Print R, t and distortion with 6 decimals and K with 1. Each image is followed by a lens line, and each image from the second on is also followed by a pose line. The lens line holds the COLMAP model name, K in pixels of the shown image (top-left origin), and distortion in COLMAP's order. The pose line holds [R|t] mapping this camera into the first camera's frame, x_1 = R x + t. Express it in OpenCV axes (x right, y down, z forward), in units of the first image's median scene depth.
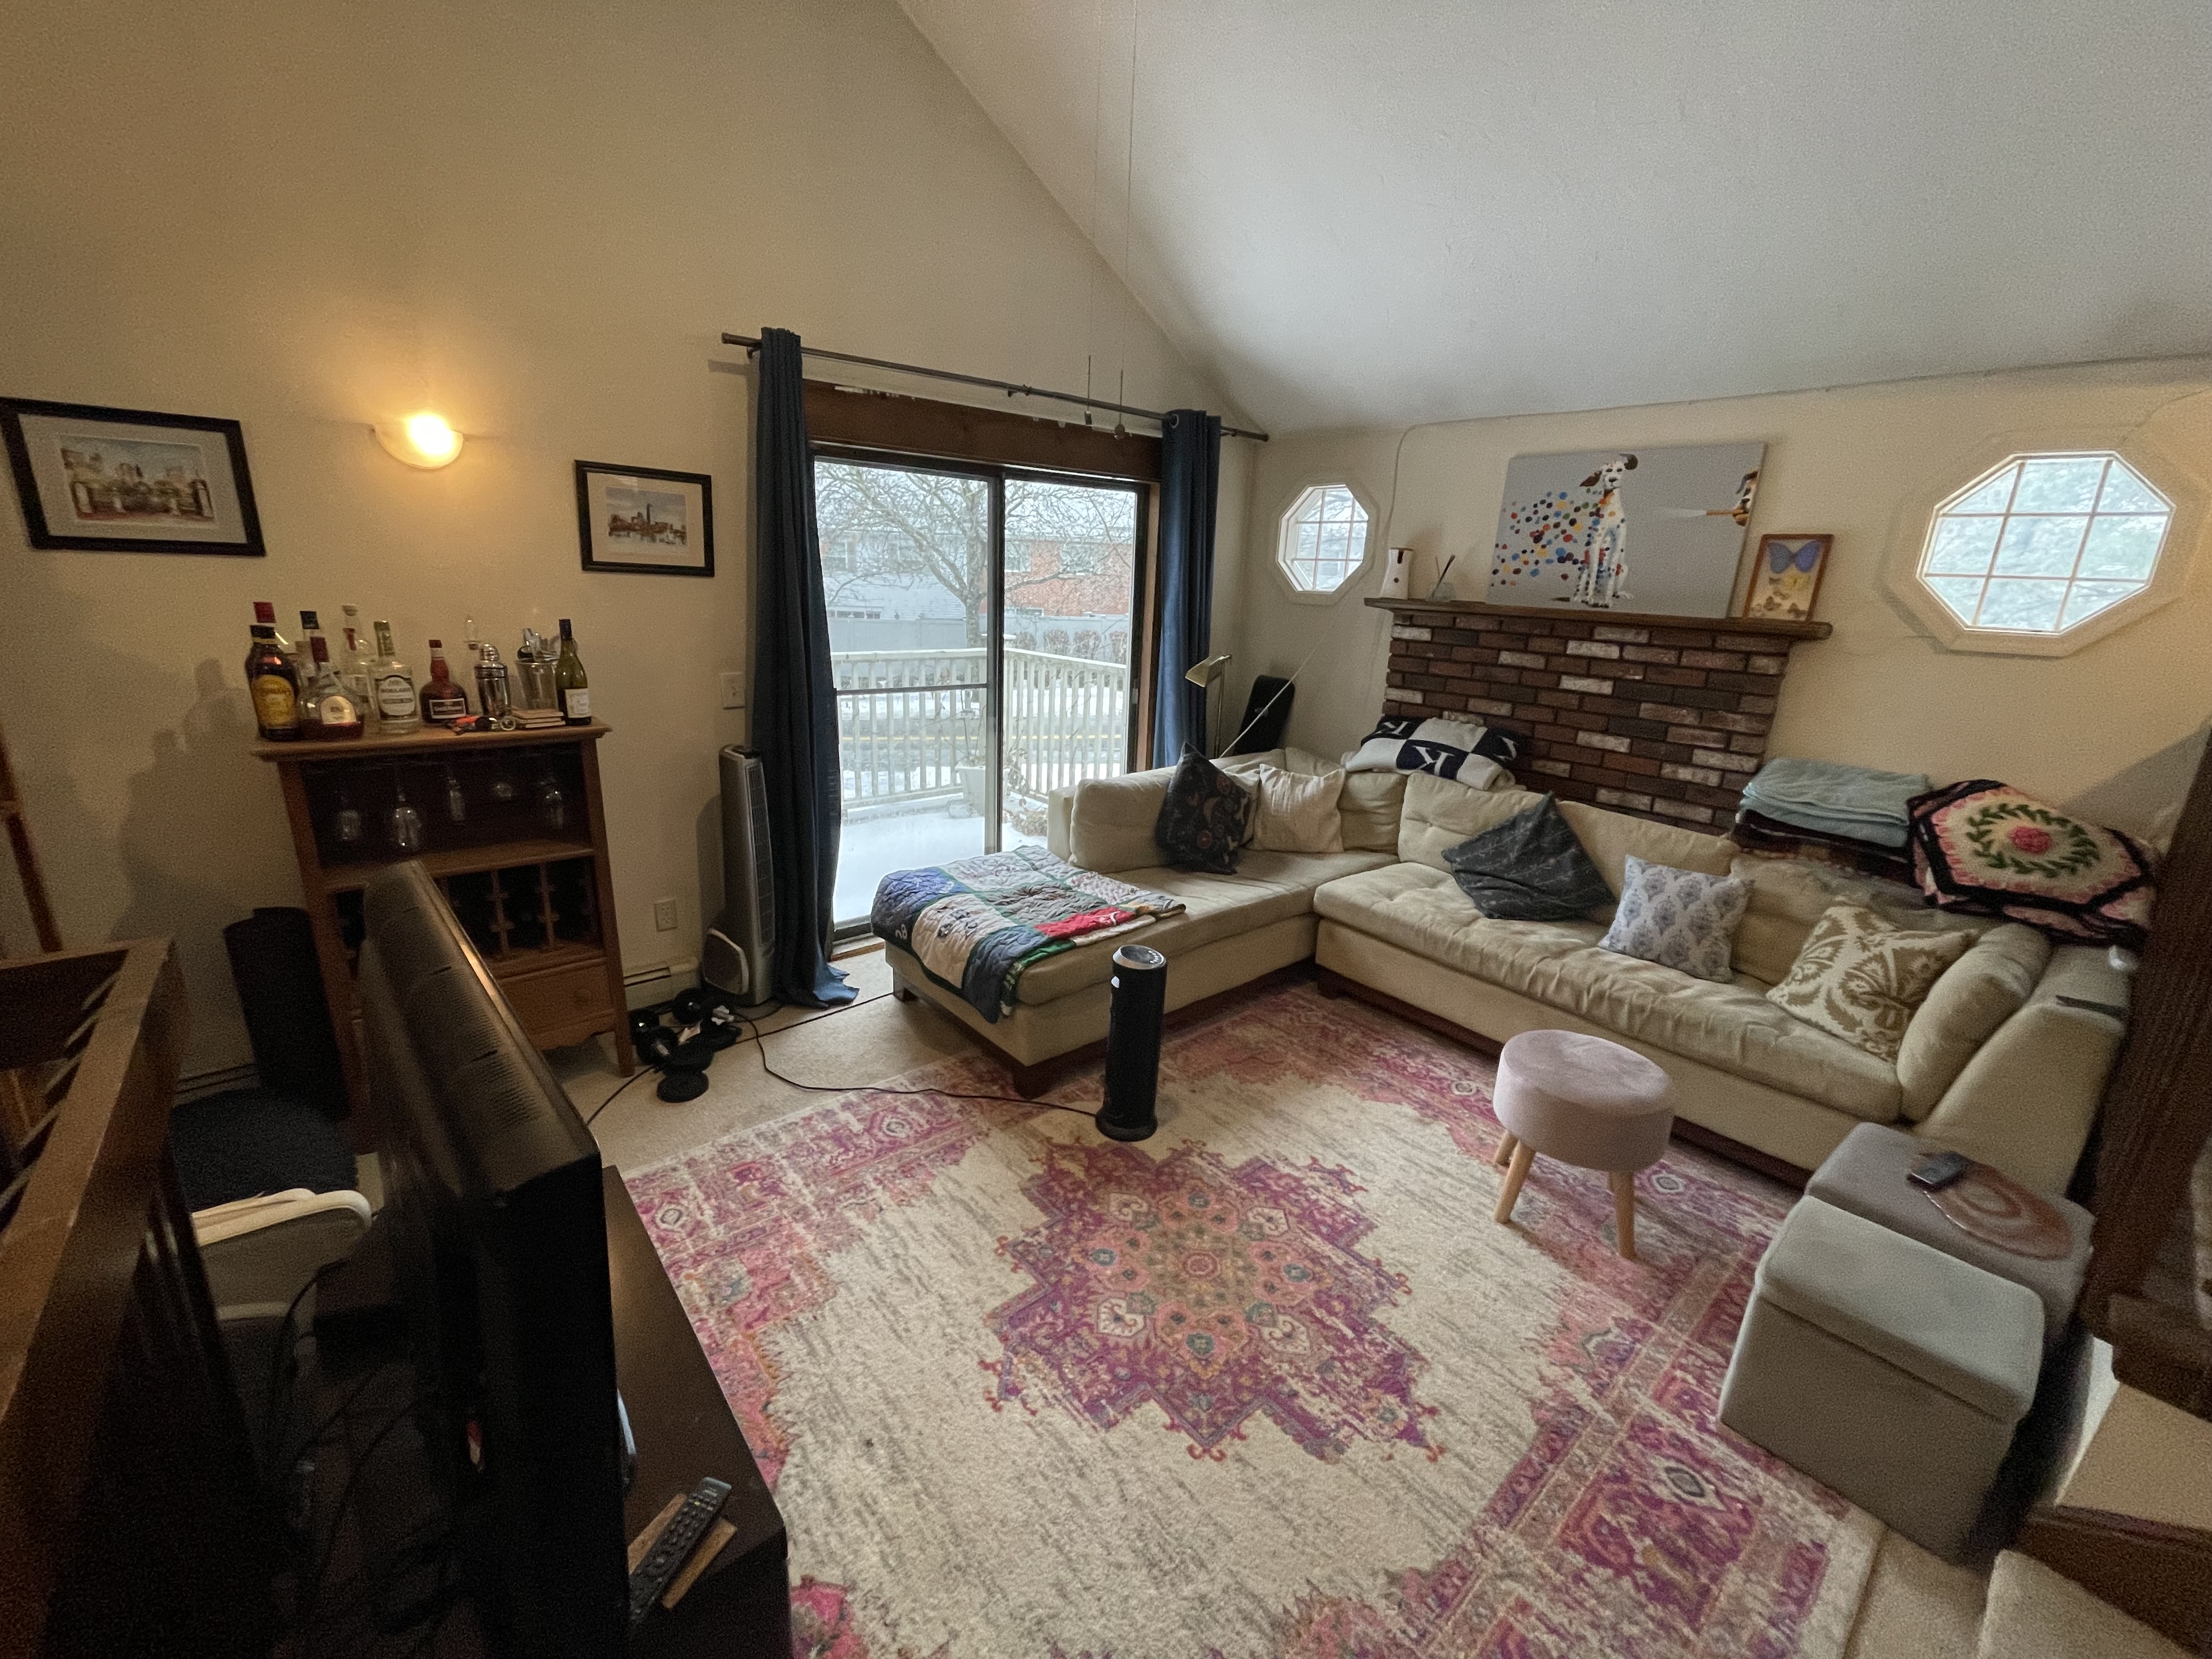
lens RADIAL K [[891.9, 0, 1096.0], [0, 891.9, 821.0], [0, 0, 1]] dist [-0.003576, 0.000383]
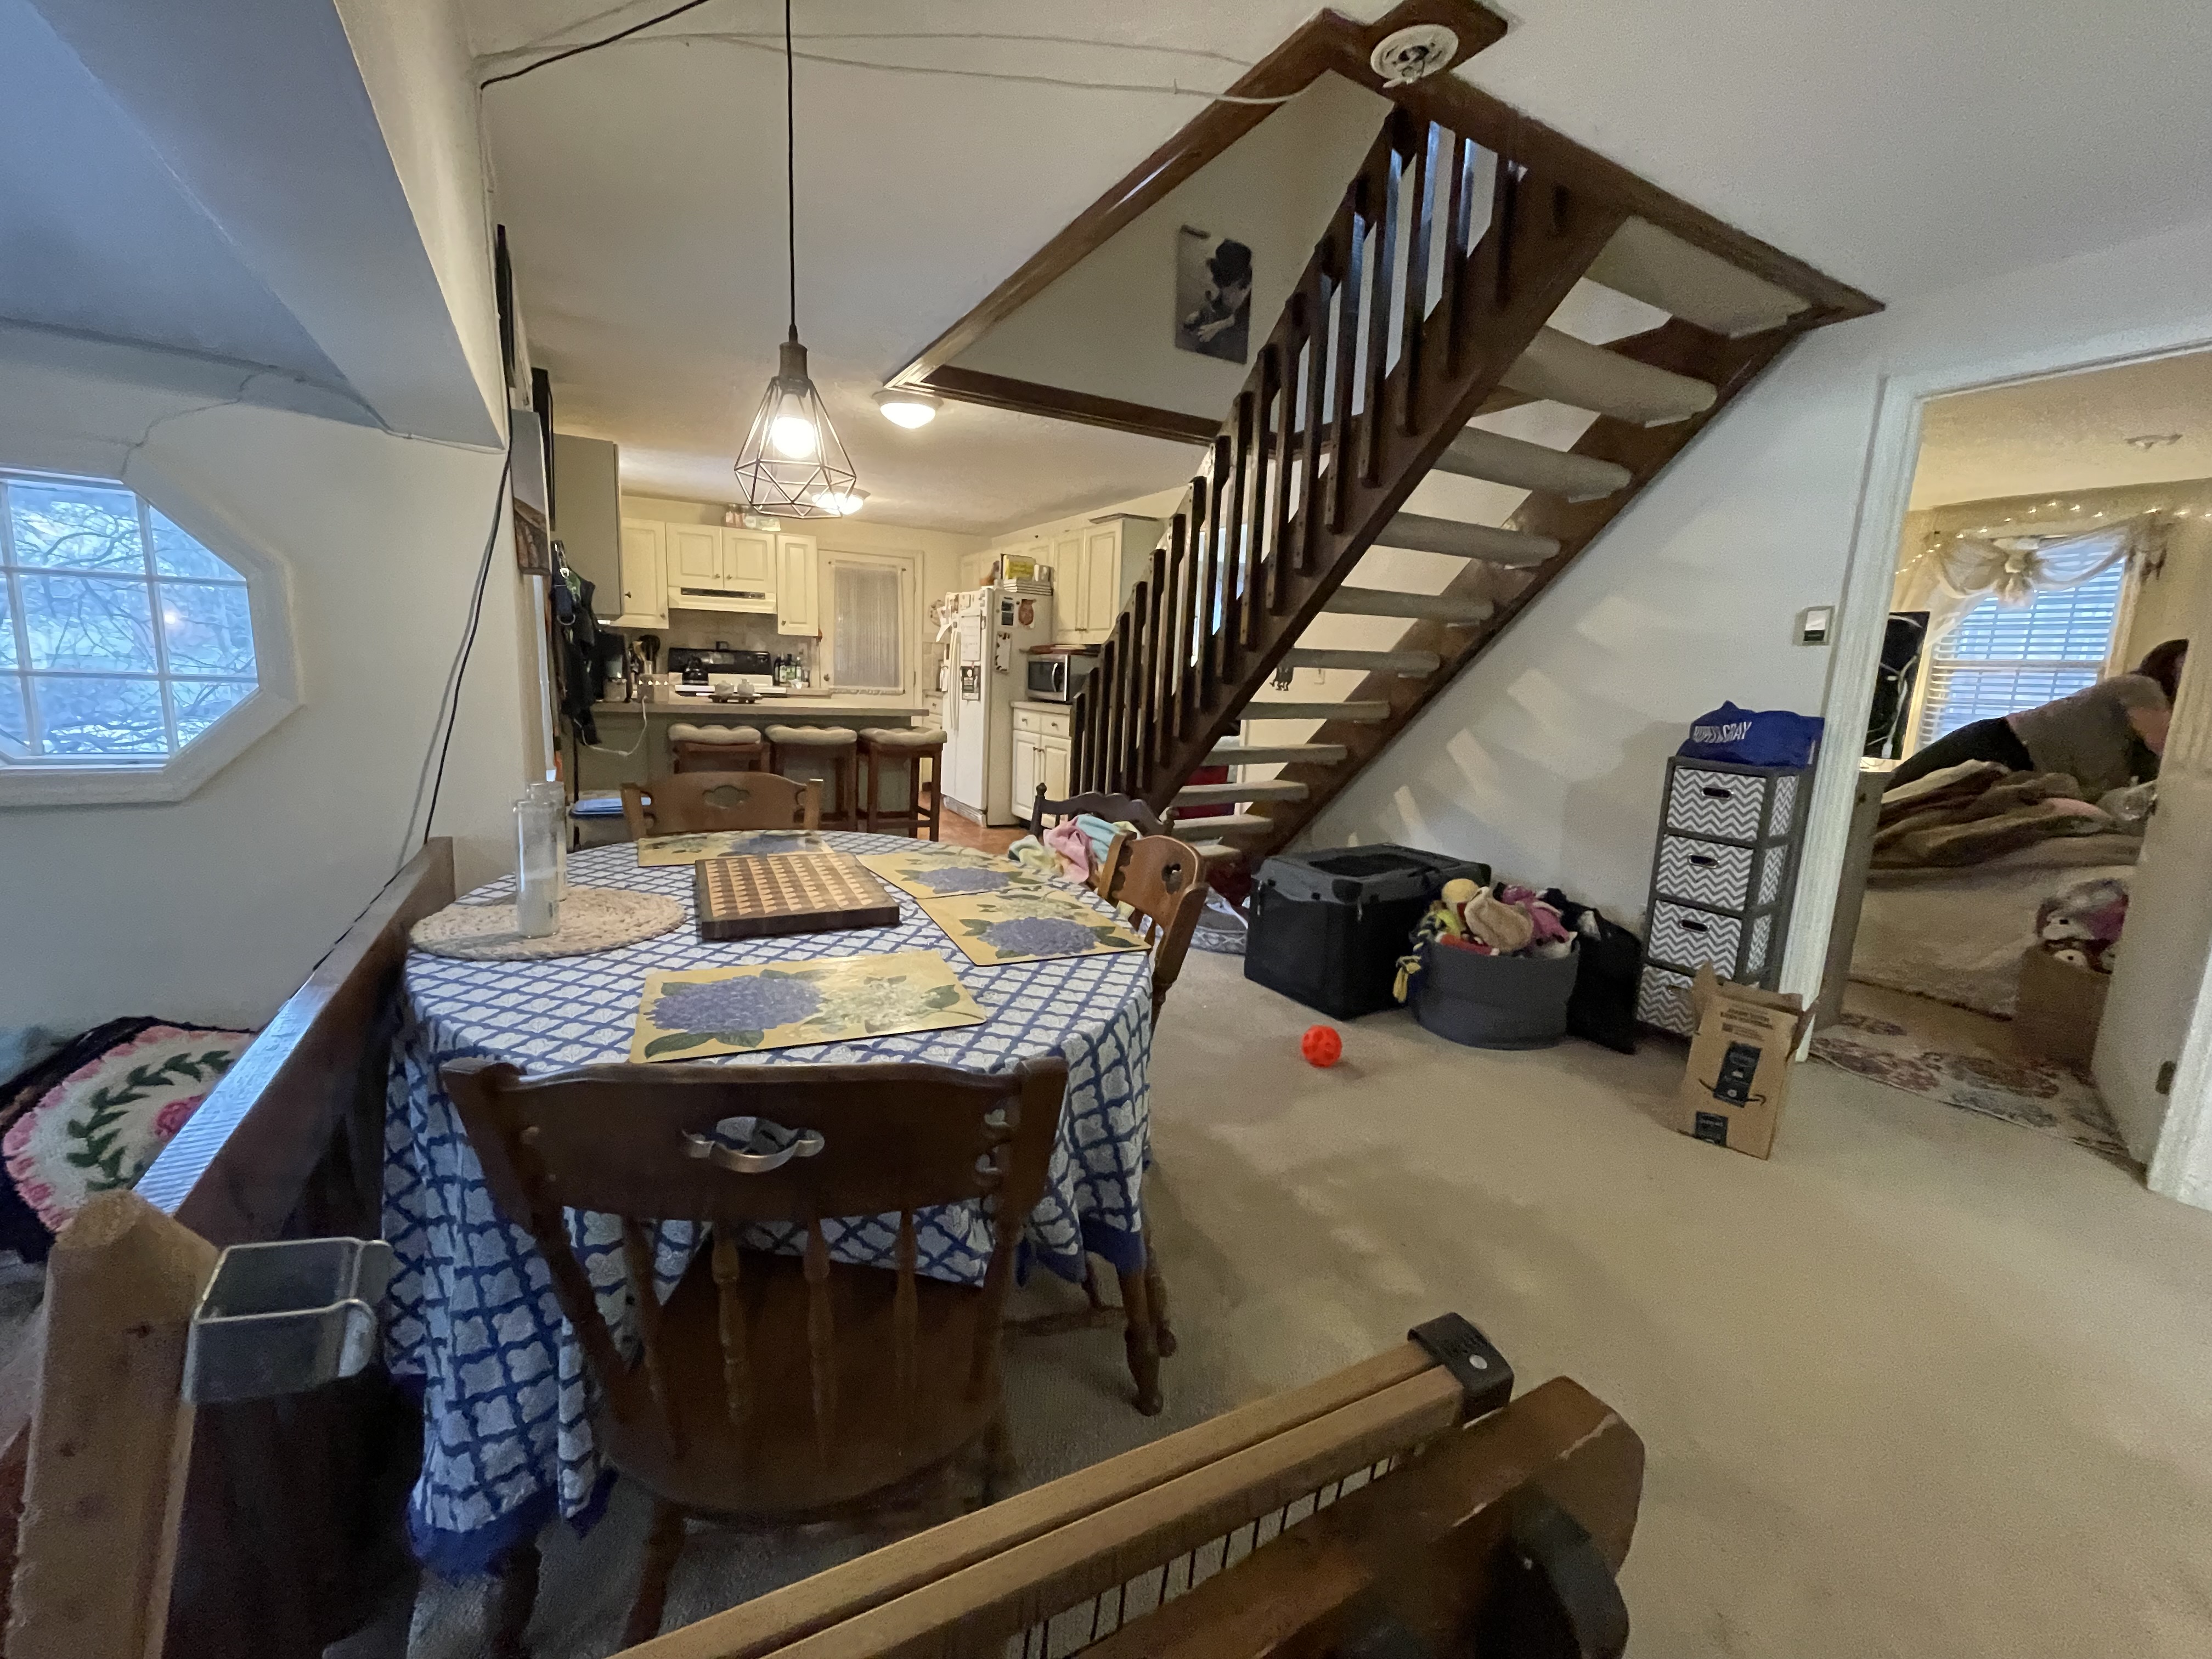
lens RADIAL K [[891.9, 0, 1101.0], [0, 891.9, 823.3], [0, 0, 1]] dist [-0.003576, 0.000383]
pose [[0.190109, -0.200285, 0.961116, 0.569217], [0.230627, 0.960686, 0.154577, -0.109637], [-0.954290, 0.192273, 0.228827, 0.218095]]
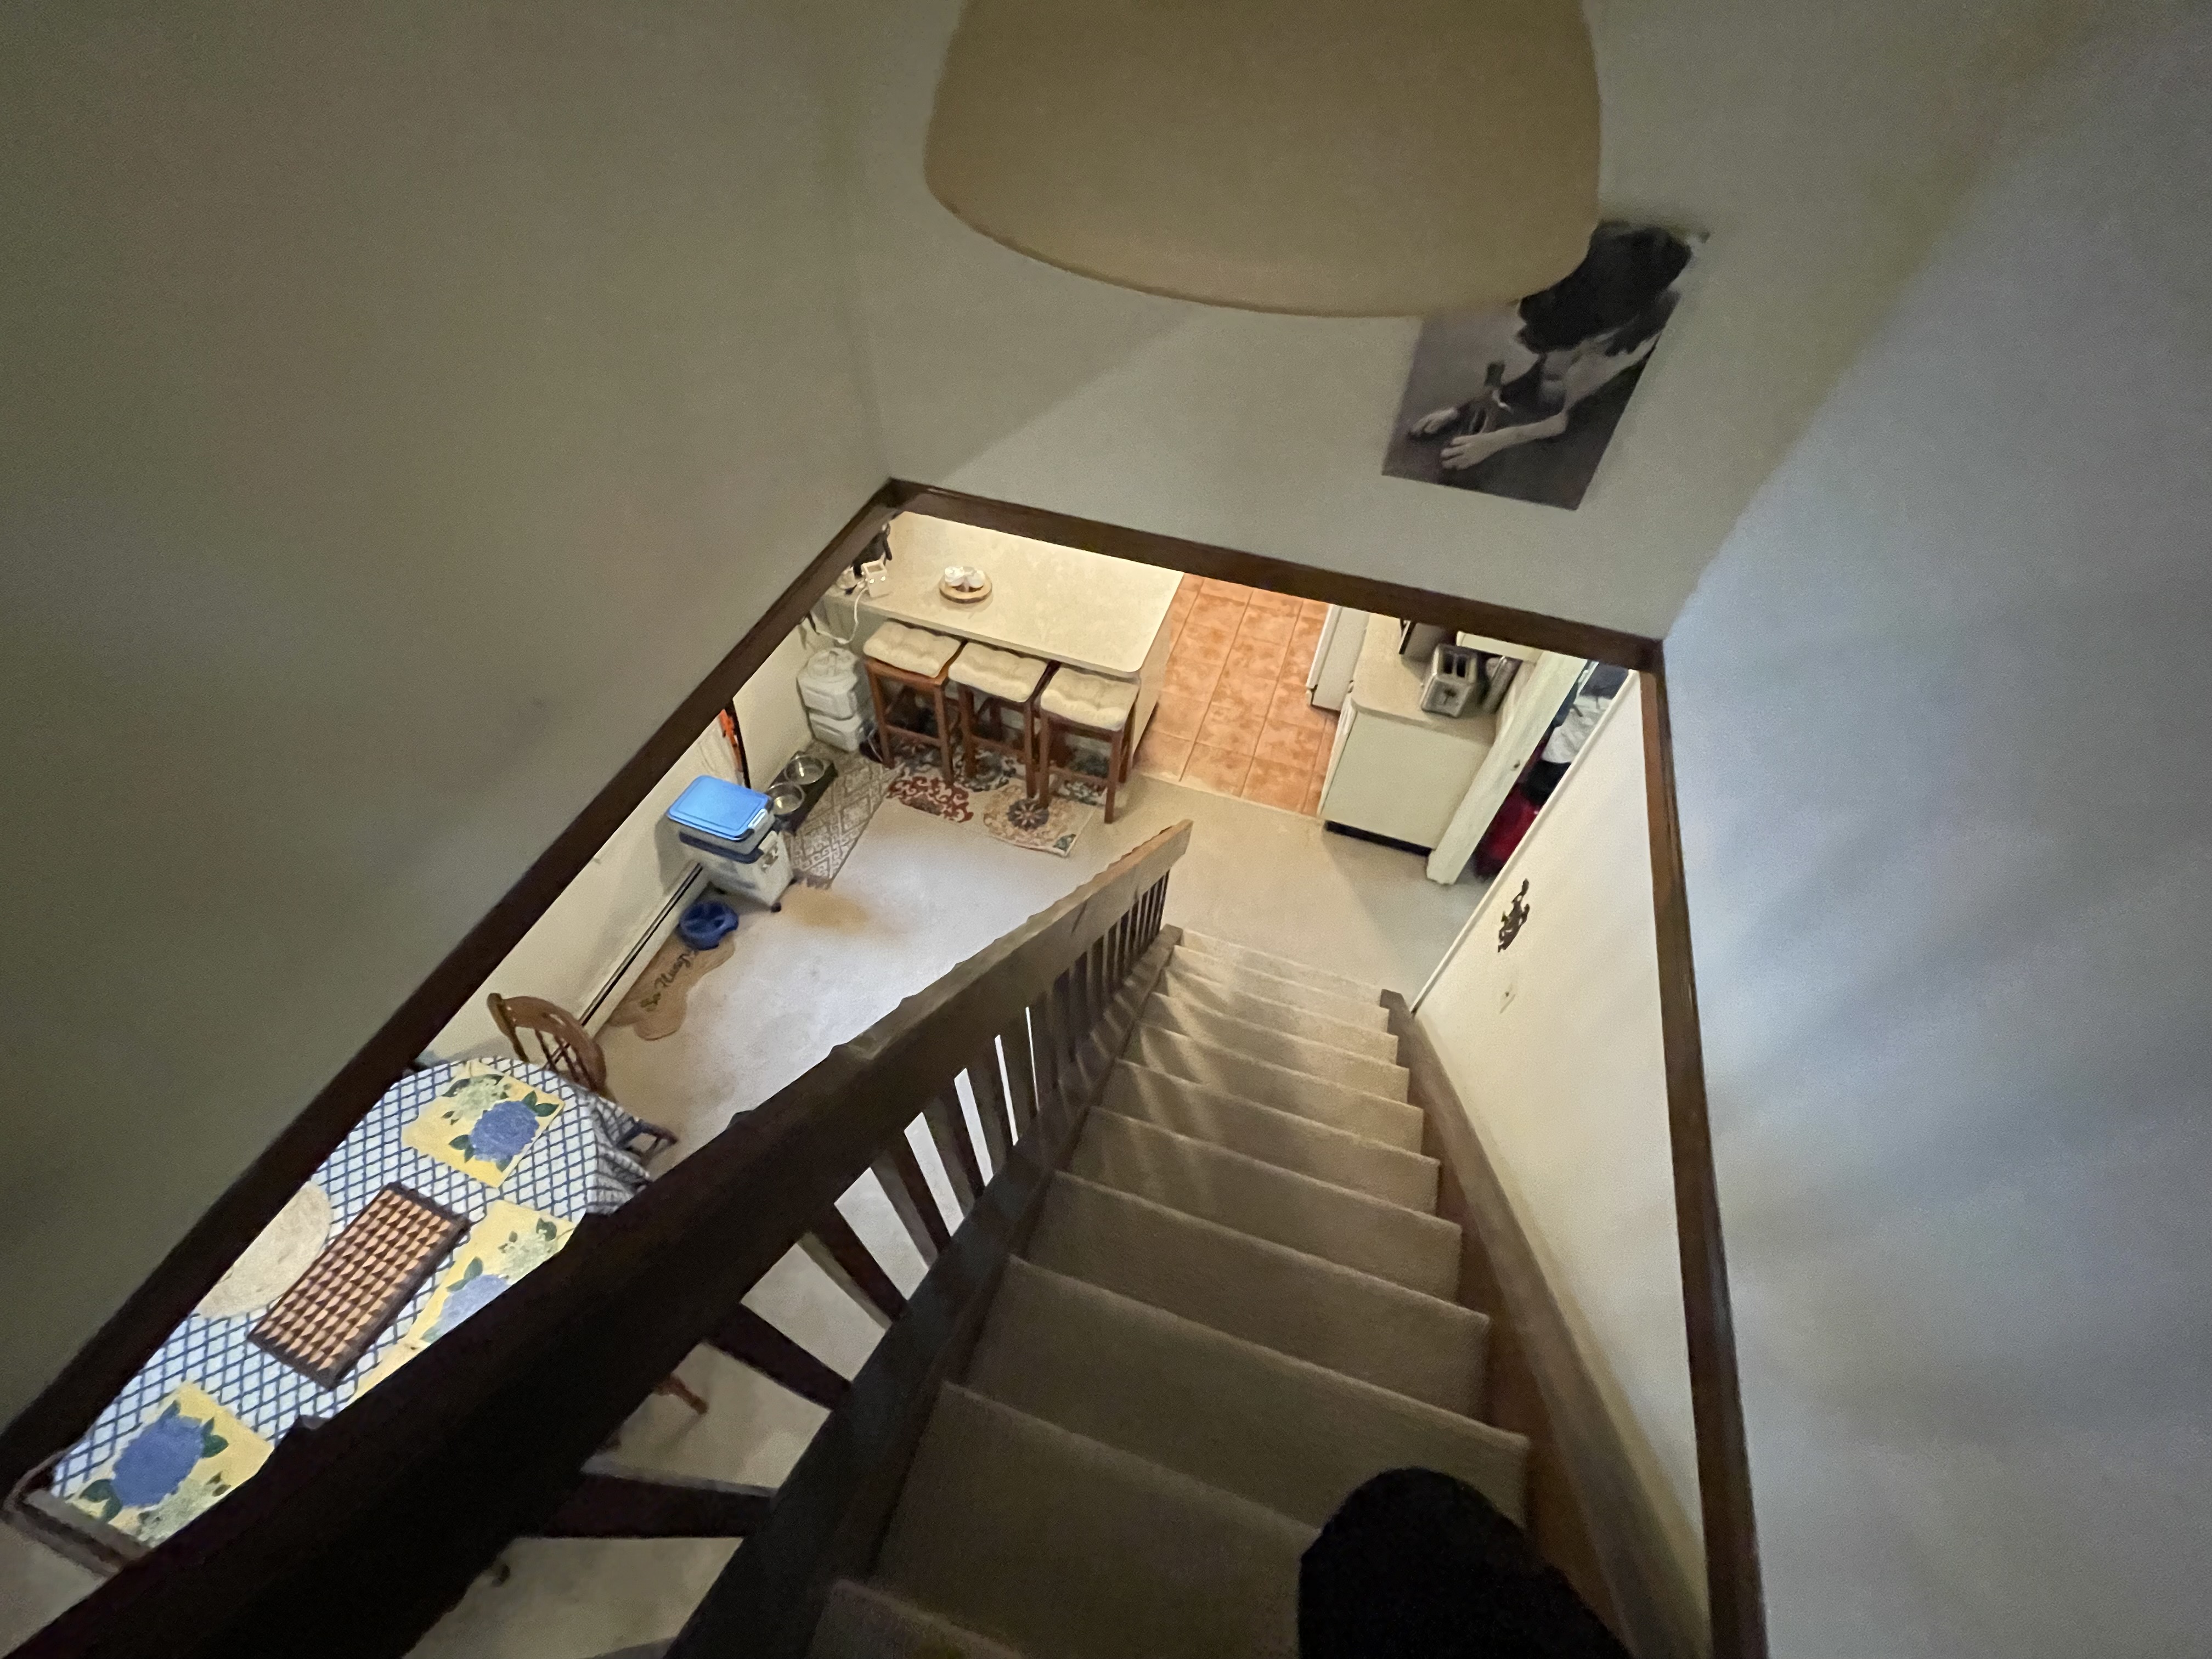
lens RADIAL K [[891.9, 0, 1092.9], [0, 891.9, 822.8], [0, 0, 1]] dist [-0.003576, 0.000383]
pose [[0.864313, -0.399550, 0.305488, 1.637736], [0.138715, 0.773199, 0.618806, -0.854052], [-0.483447, -0.492466, 0.723710, -0.242008]]
